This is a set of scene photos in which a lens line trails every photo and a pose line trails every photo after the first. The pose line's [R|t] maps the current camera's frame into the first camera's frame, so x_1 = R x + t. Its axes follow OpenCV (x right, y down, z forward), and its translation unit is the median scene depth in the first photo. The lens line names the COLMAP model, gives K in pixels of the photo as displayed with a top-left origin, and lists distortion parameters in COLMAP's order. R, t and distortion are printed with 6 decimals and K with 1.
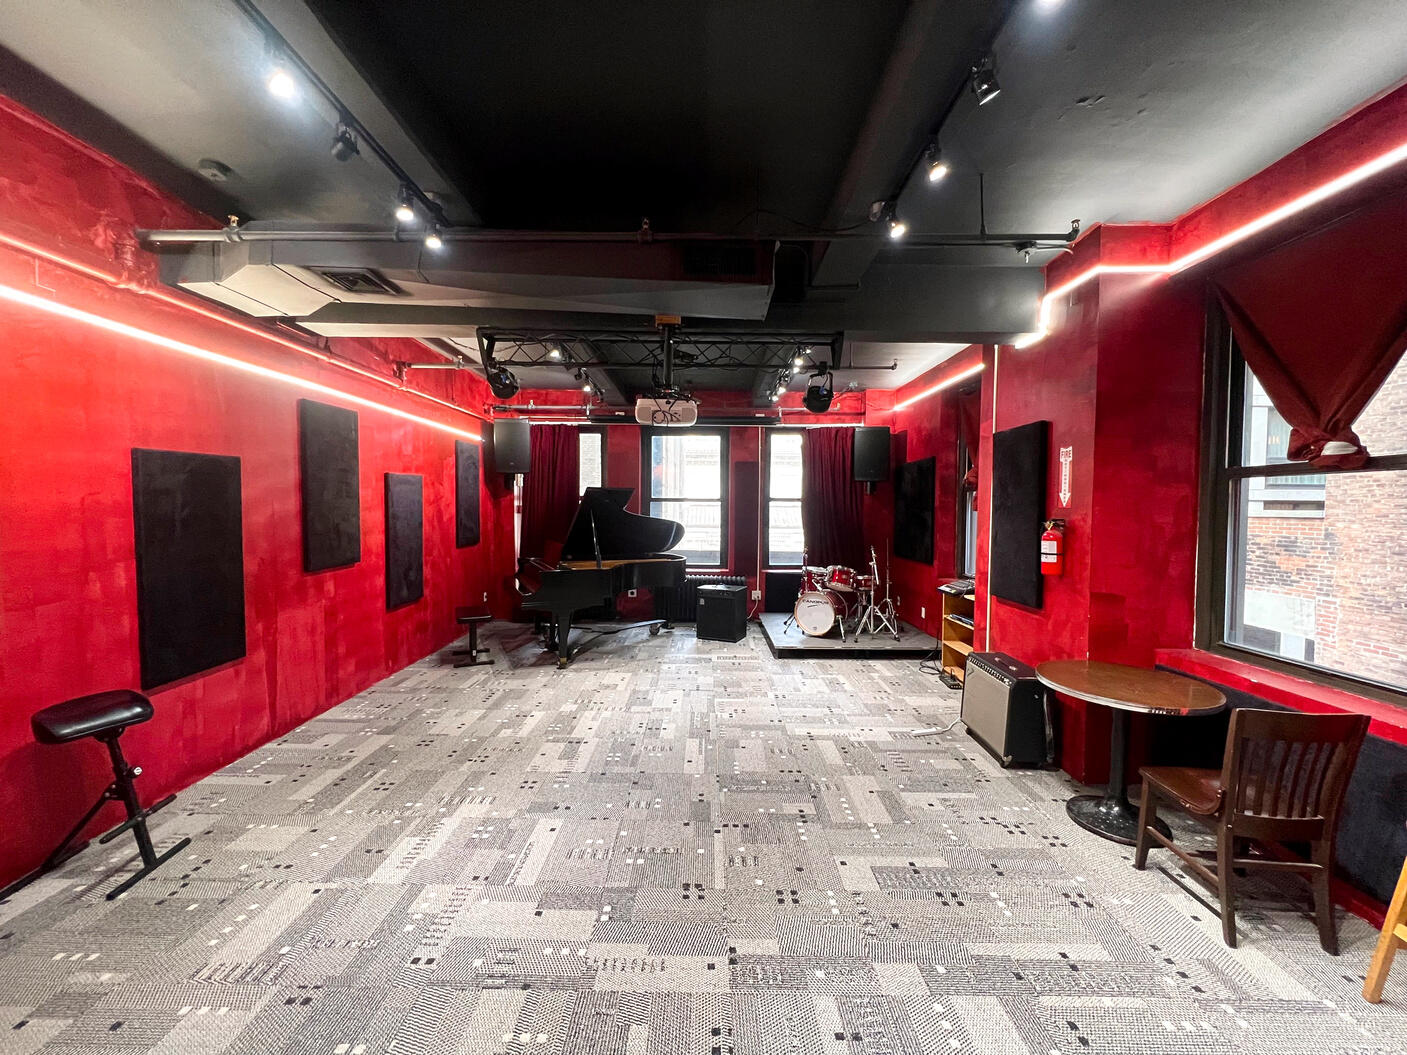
lens RADIAL K [[562.9, 0, 697.8], [0, 562.9, 526.4], [0, 0, 1]] dist [-0.002912, 0.000172]
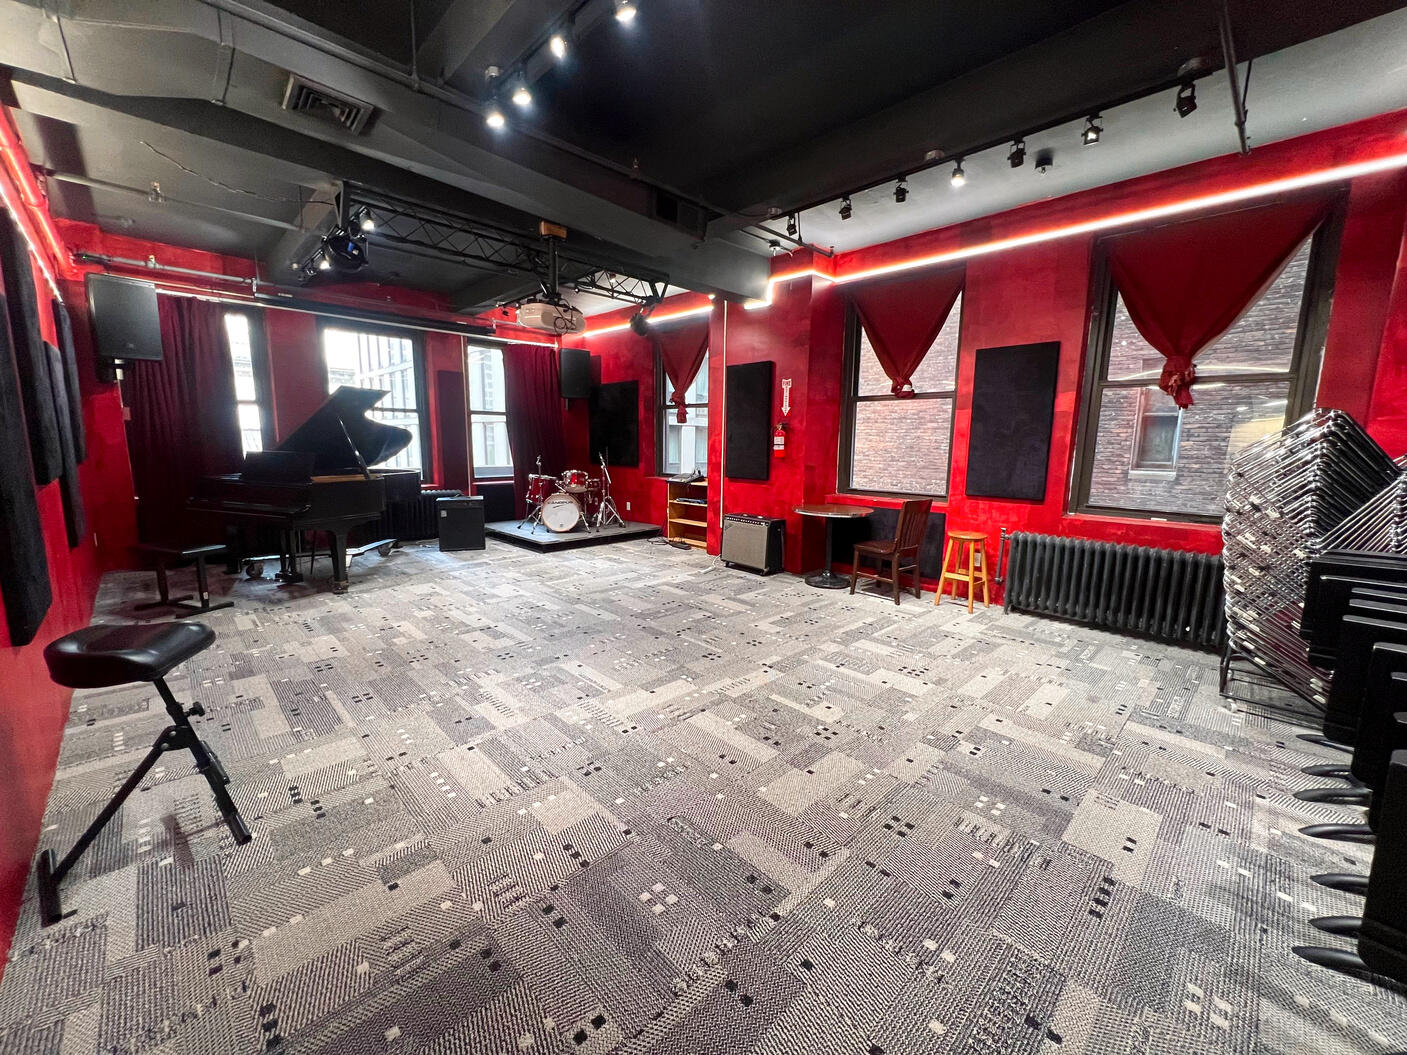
lens RADIAL K [[562.9, 0, 699.9], [0, 562.9, 526.1], [0, 0, 1]] dist [-0.002912, 0.000172]
pose [[0.710999, -0.104714, 0.695353, -0.570079], [0.016103, 0.991016, 0.132773, 0.050474], [-0.703009, -0.083204, 0.706297, -0.015378]]
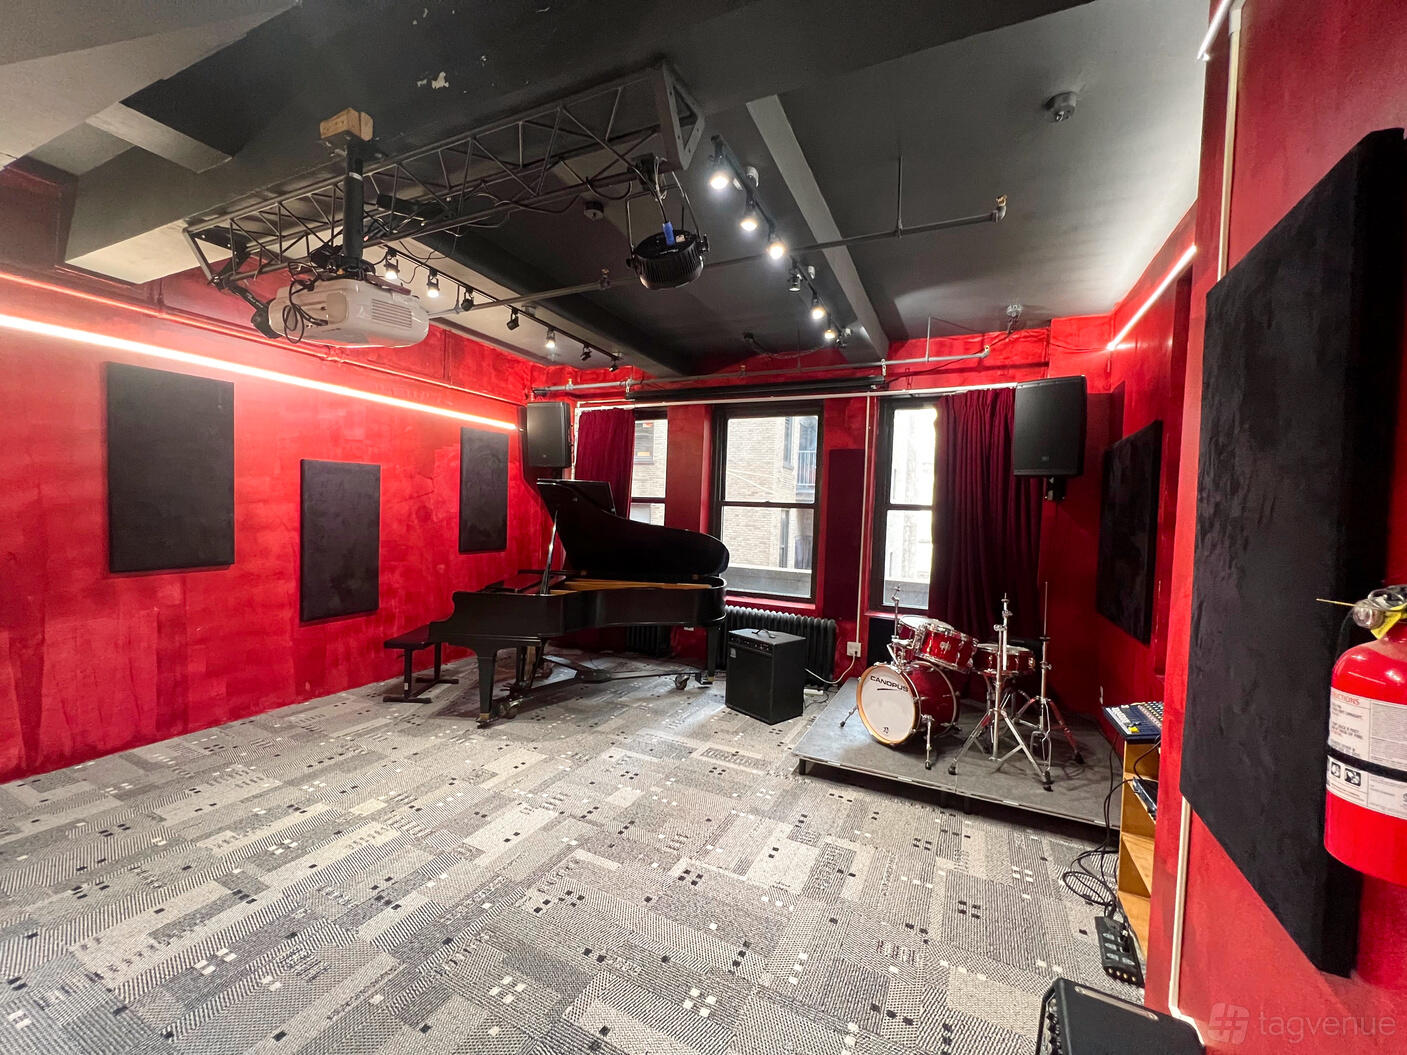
lens RADIAL K [[562.9, 0, 693.6], [0, 562.9, 526.1], [0, 0, 1]] dist [-0.002912, 0.000172]
pose [[0.903942, 0.036068, -0.426132, 0.392109], [-0.044456, 0.998964, -0.009751, -0.015875], [0.425339, 0.027758, 0.904608, 0.577787]]
